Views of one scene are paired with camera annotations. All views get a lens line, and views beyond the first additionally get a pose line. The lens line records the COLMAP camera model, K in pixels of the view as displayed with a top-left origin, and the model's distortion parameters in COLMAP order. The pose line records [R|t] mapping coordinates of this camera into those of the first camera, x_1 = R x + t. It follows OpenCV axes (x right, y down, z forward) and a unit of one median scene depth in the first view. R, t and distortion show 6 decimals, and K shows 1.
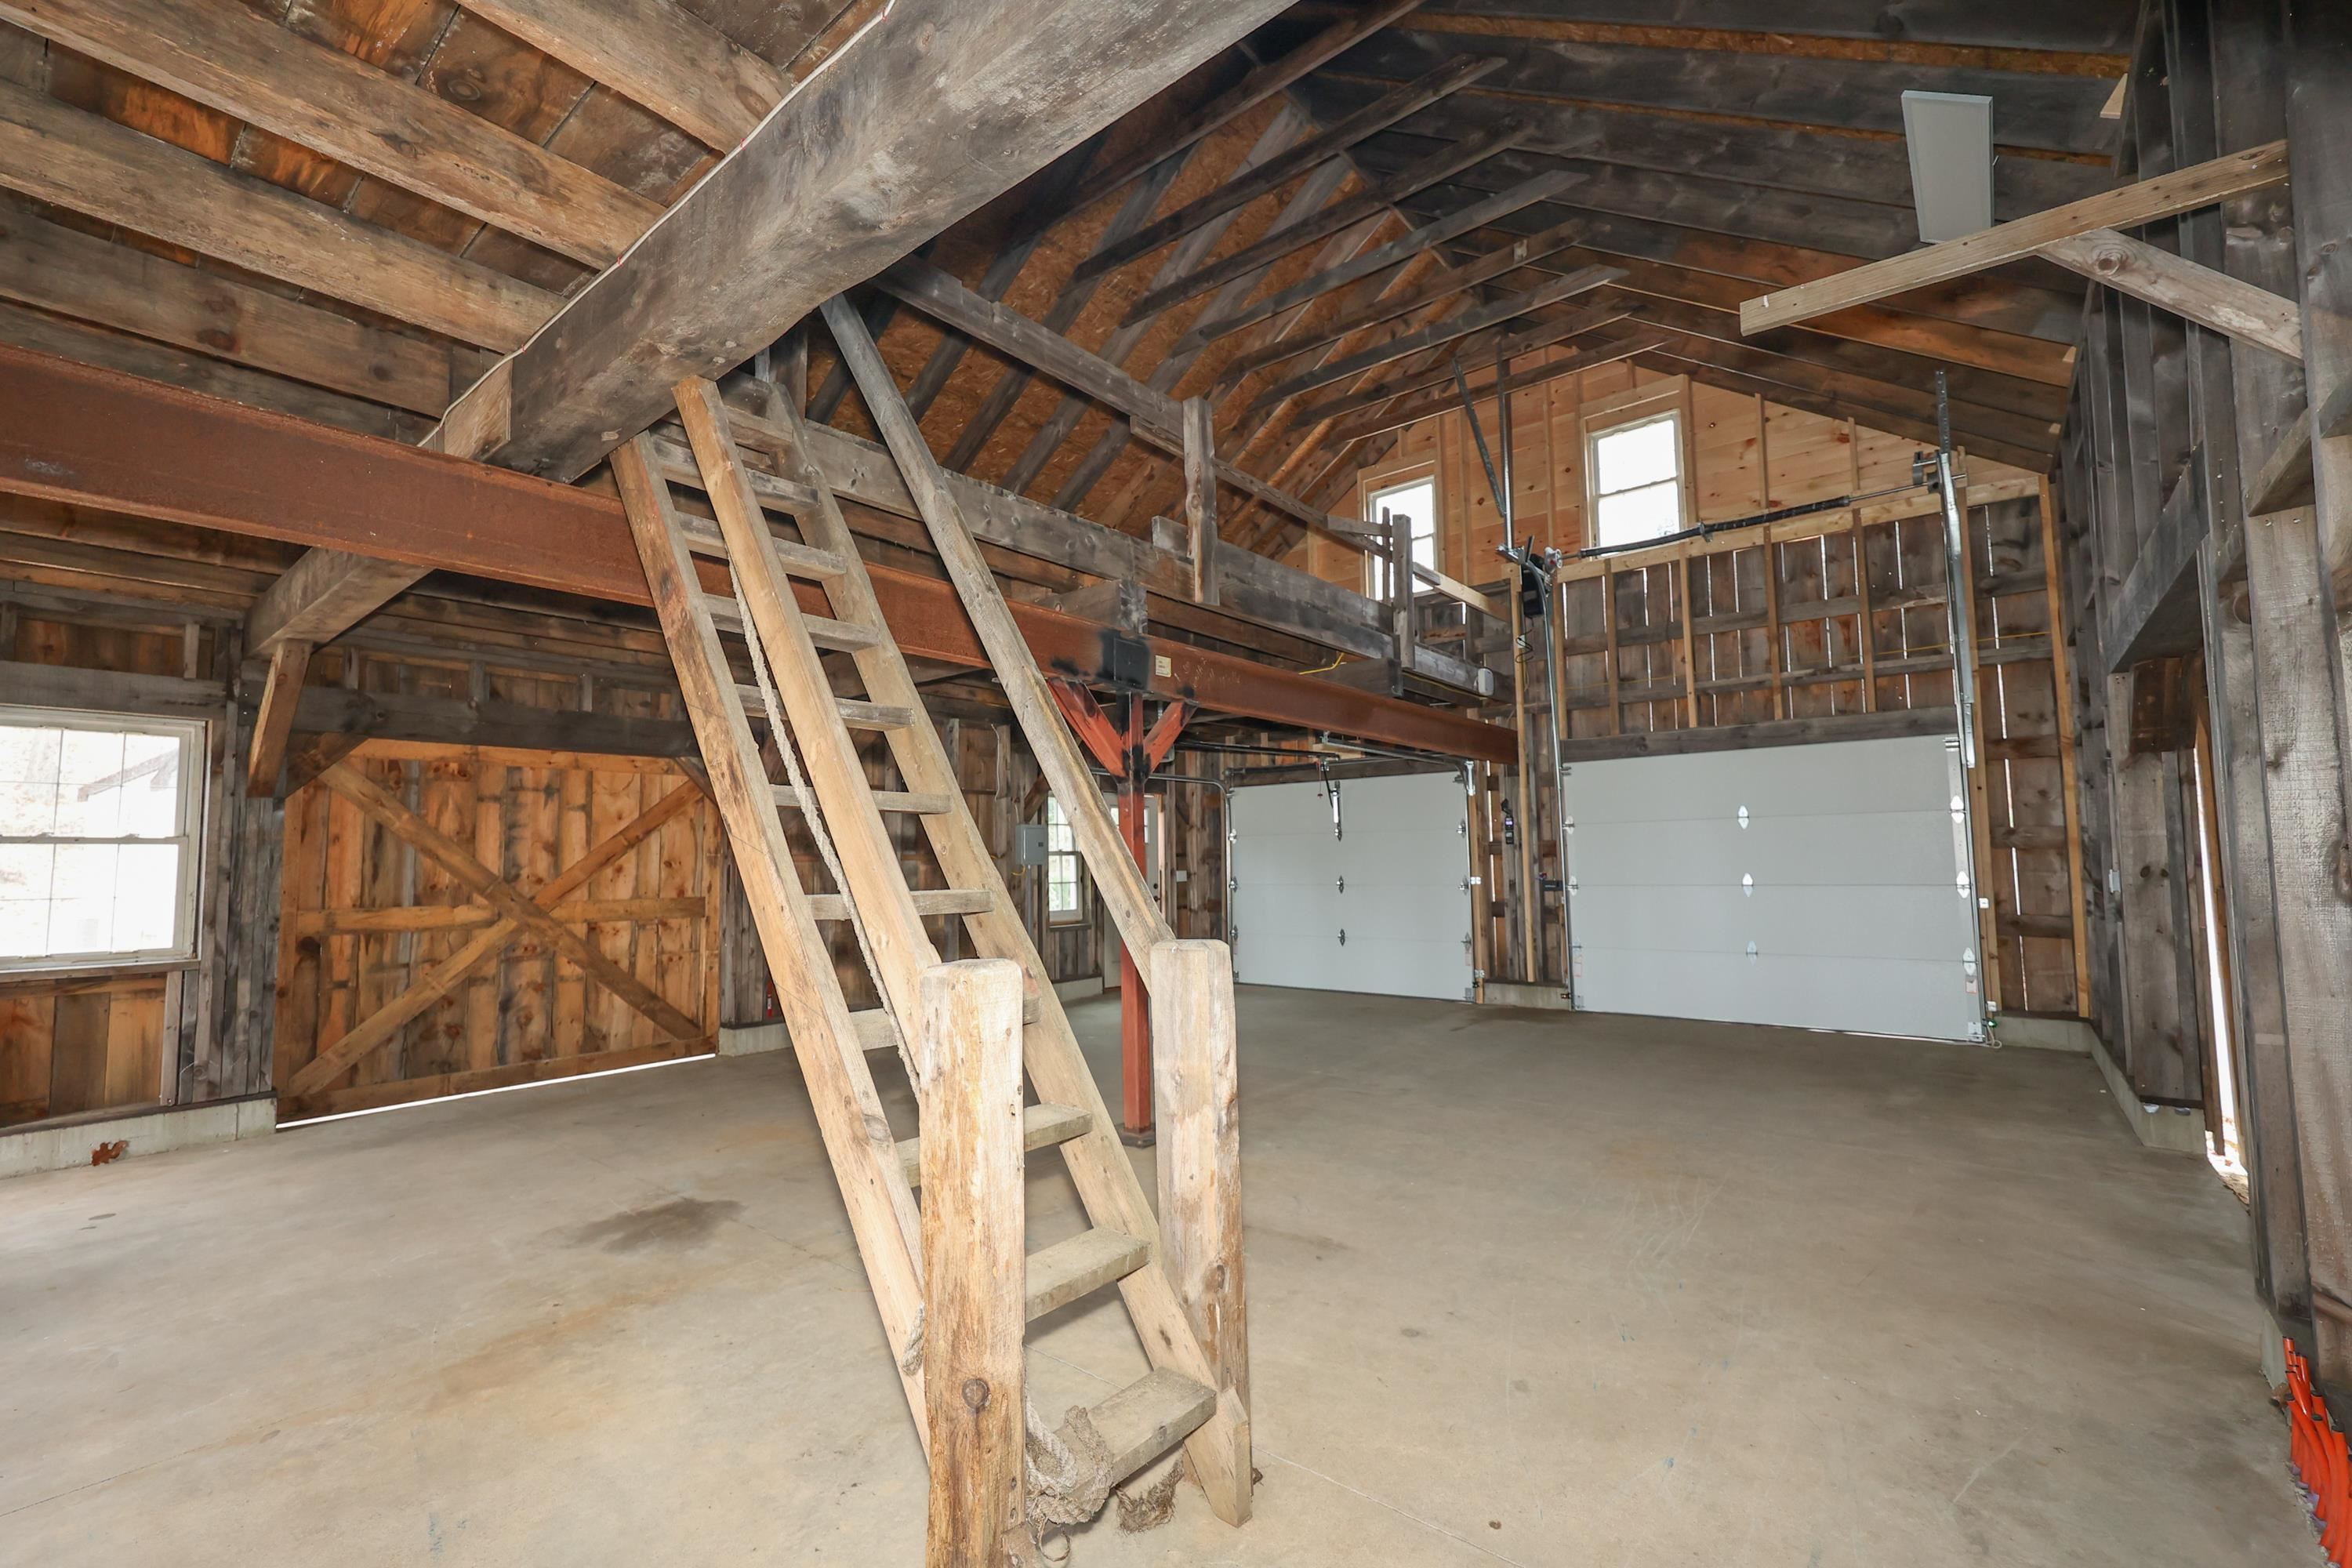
lens RADIAL K [[1001.8, 0, 1190.6], [0, 1001.8, 786.2], [0, 0, 1]] dist [0.000005, -0.000617]
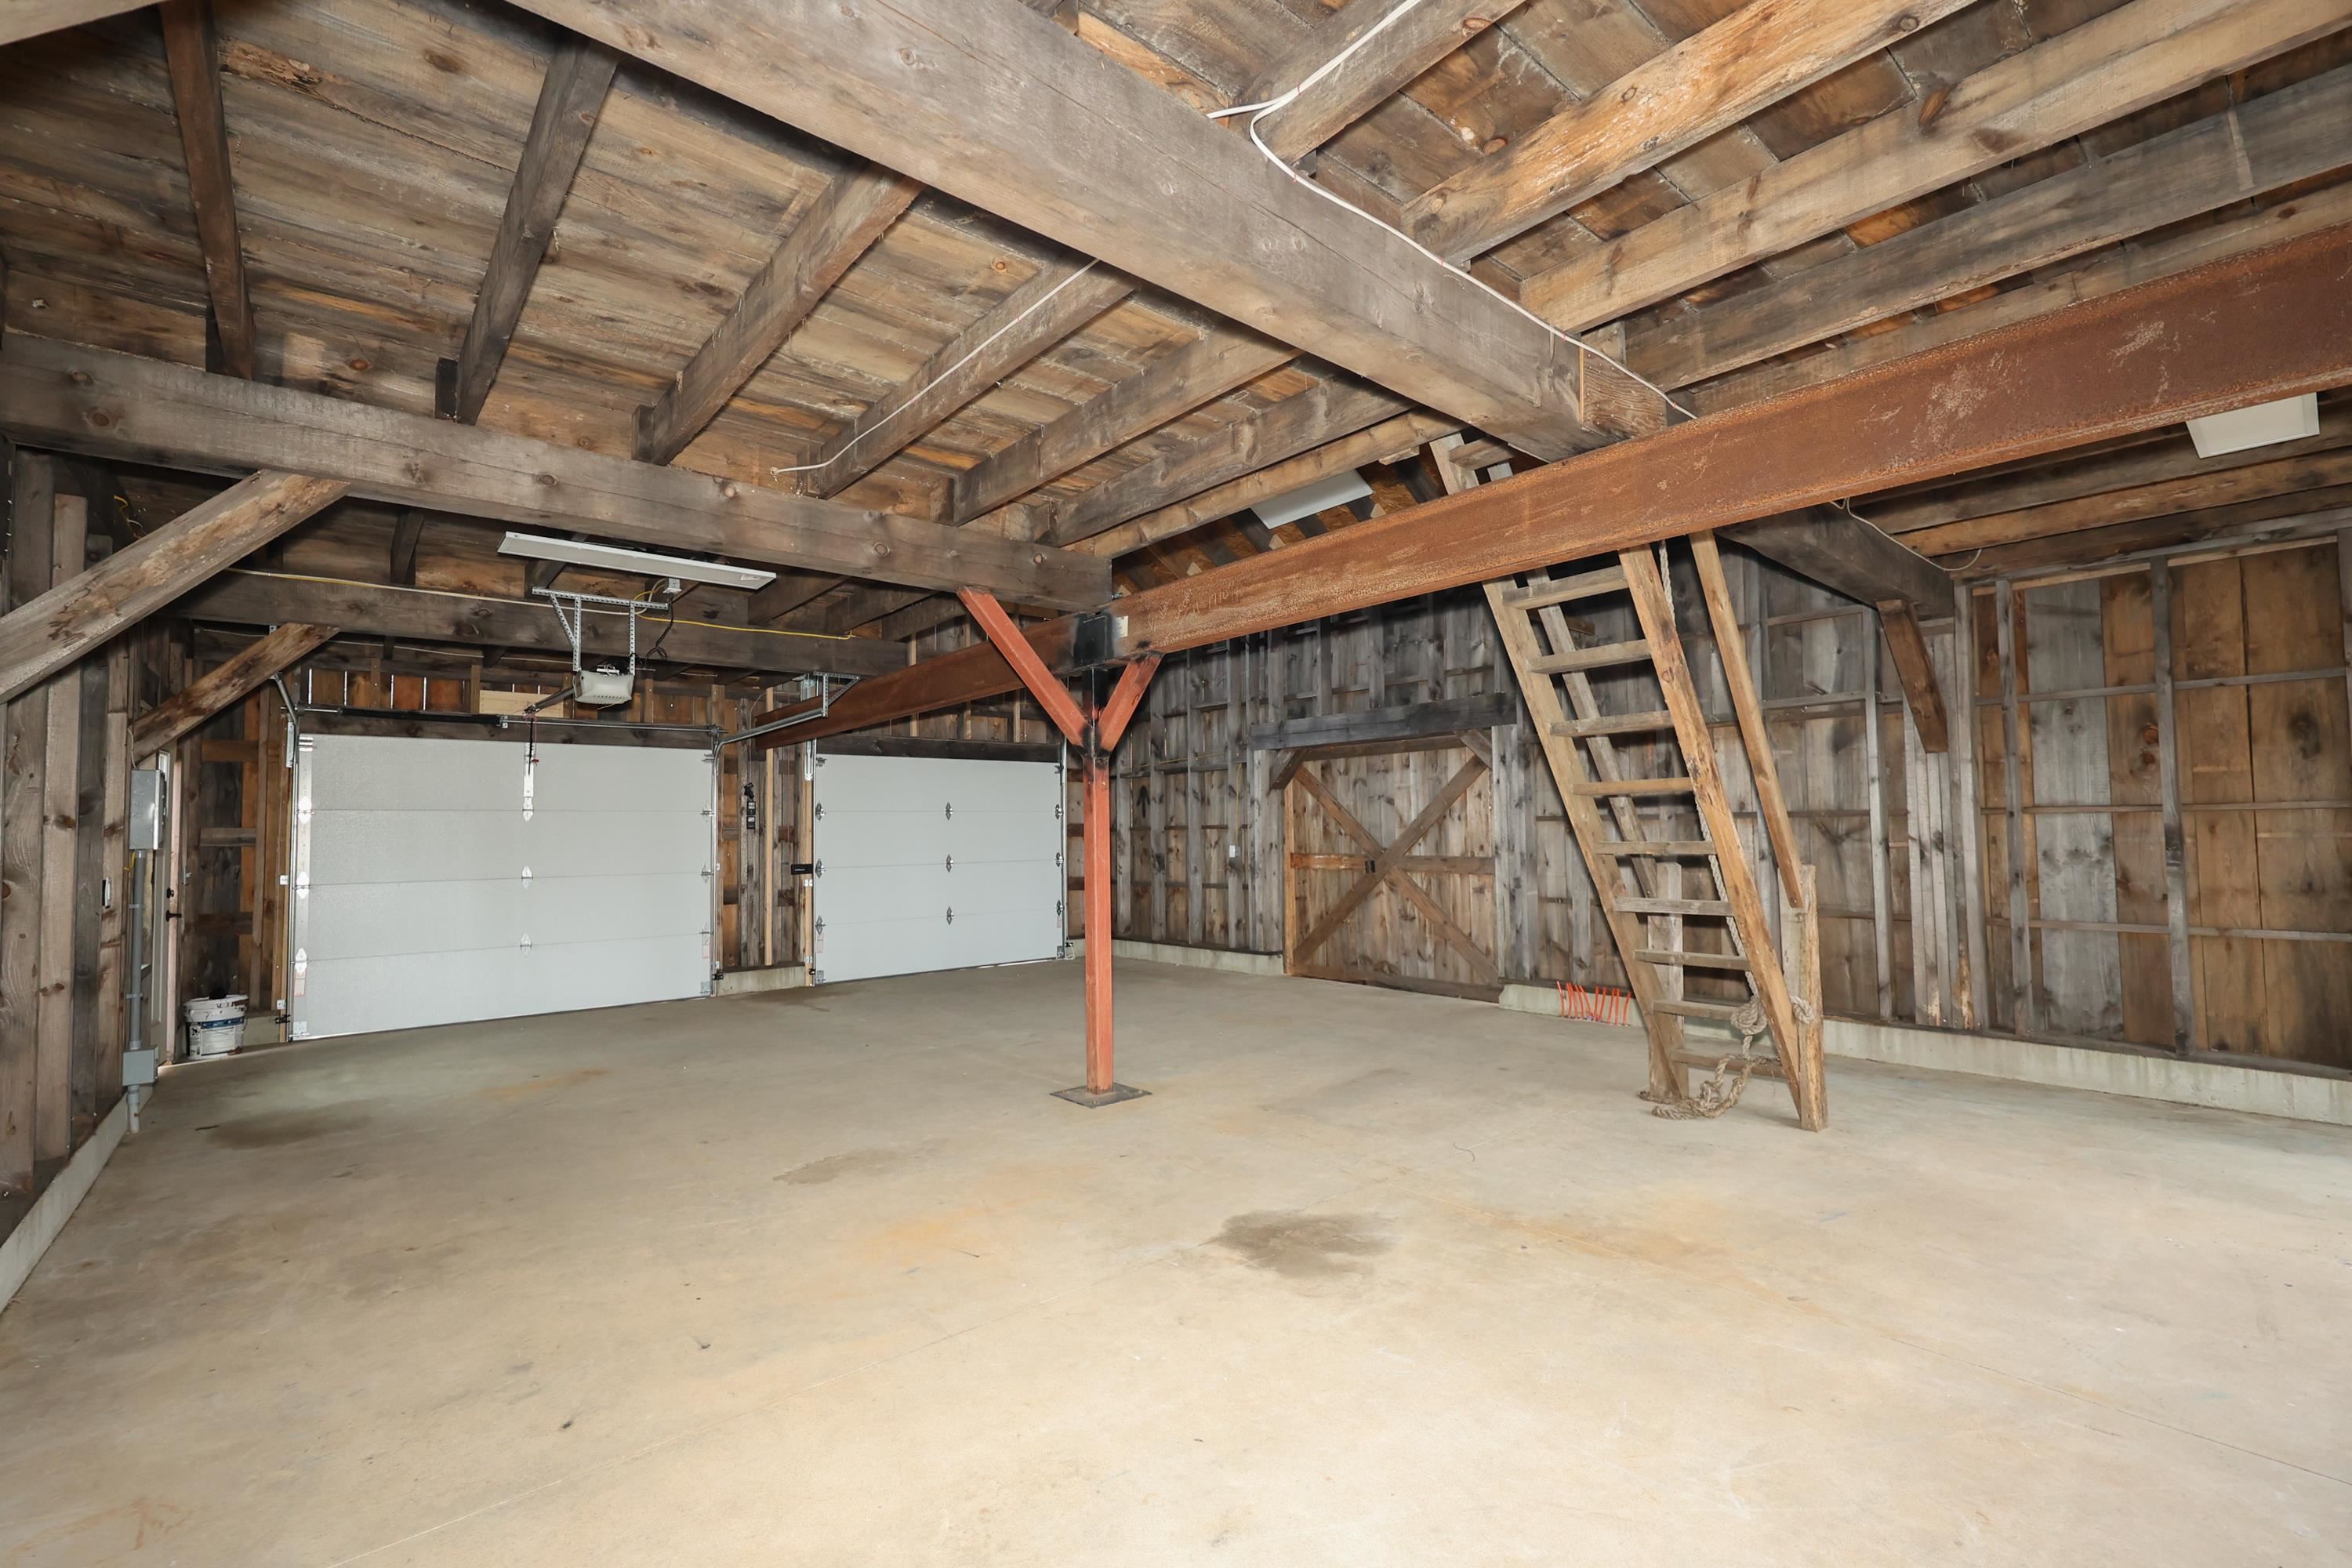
lens RADIAL K [[1001.8, 0, 1190.6], [0, 1001.8, 786.2], [0, 0, 1]] dist [0.000005, -0.000617]
pose [[0.185072, 0.062259, 0.980751, -0.853701], [-0.060342, 0.996828, -0.051893, 0.060320], [-0.980871, -0.049577, 0.188242, 0.575041]]
